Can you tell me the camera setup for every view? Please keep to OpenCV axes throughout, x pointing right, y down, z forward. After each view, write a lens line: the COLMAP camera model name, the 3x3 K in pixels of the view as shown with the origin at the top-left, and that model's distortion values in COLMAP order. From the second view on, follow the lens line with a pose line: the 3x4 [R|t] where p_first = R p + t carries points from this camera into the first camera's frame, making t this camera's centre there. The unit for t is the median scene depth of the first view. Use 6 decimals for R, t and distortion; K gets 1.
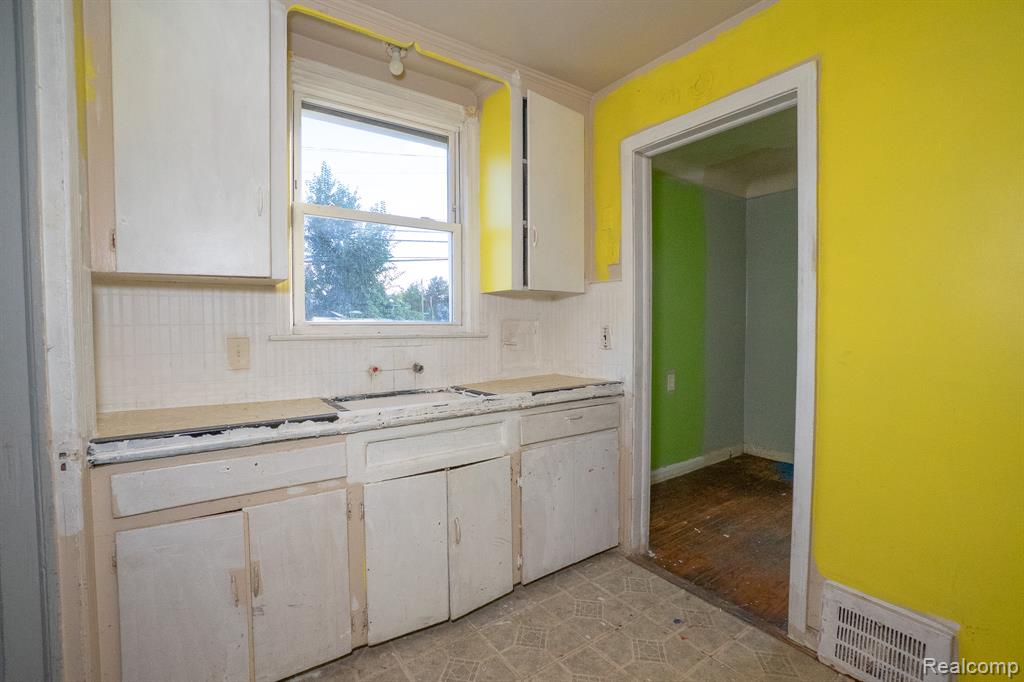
lens RADIAL K [[462.9, 0, 512.0], [0, 462.9, 341.0], [0, 0, 1]] dist [-0.059133, 0.021095]
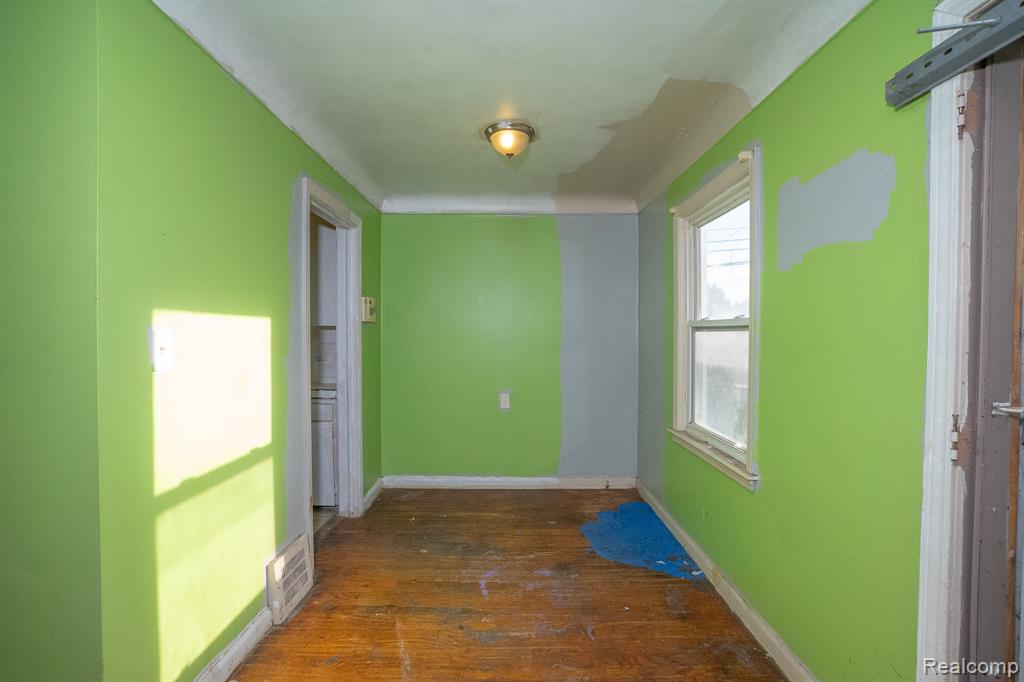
lens RADIAL K [[462.9, 0, 512.0], [0, 462.9, 341.0], [0, 0, 1]] dist [-0.059133, 0.021095]
pose [[0.819666, 0.020774, -0.572466, 1.728797], [-0.031581, 0.999461, -0.008949, -0.075152], [0.571971, 0.025414, 0.819880, 0.177483]]
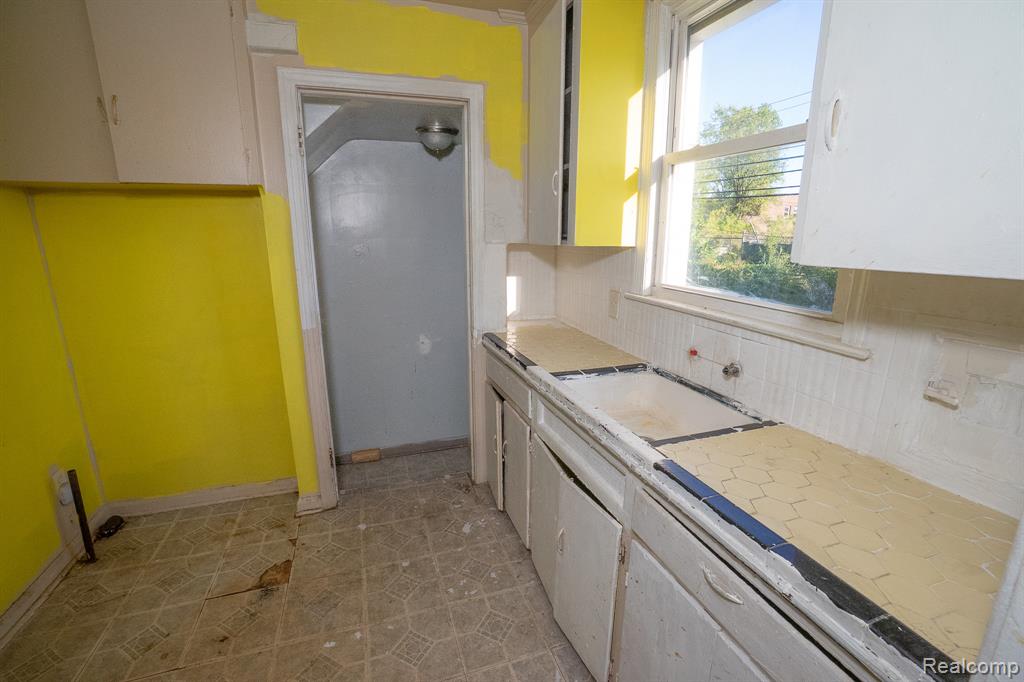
lens RADIAL K [[462.9, 0, 512.0], [0, 462.9, 341.0], [0, 0, 1]] dist [-0.059133, 0.021095]
pose [[-0.296577, 0.228727, -0.927214, 0.561996], [-0.031608, 0.968013, 0.248902, -0.154783], [0.954486, 0.103126, -0.279861, 0.983805]]
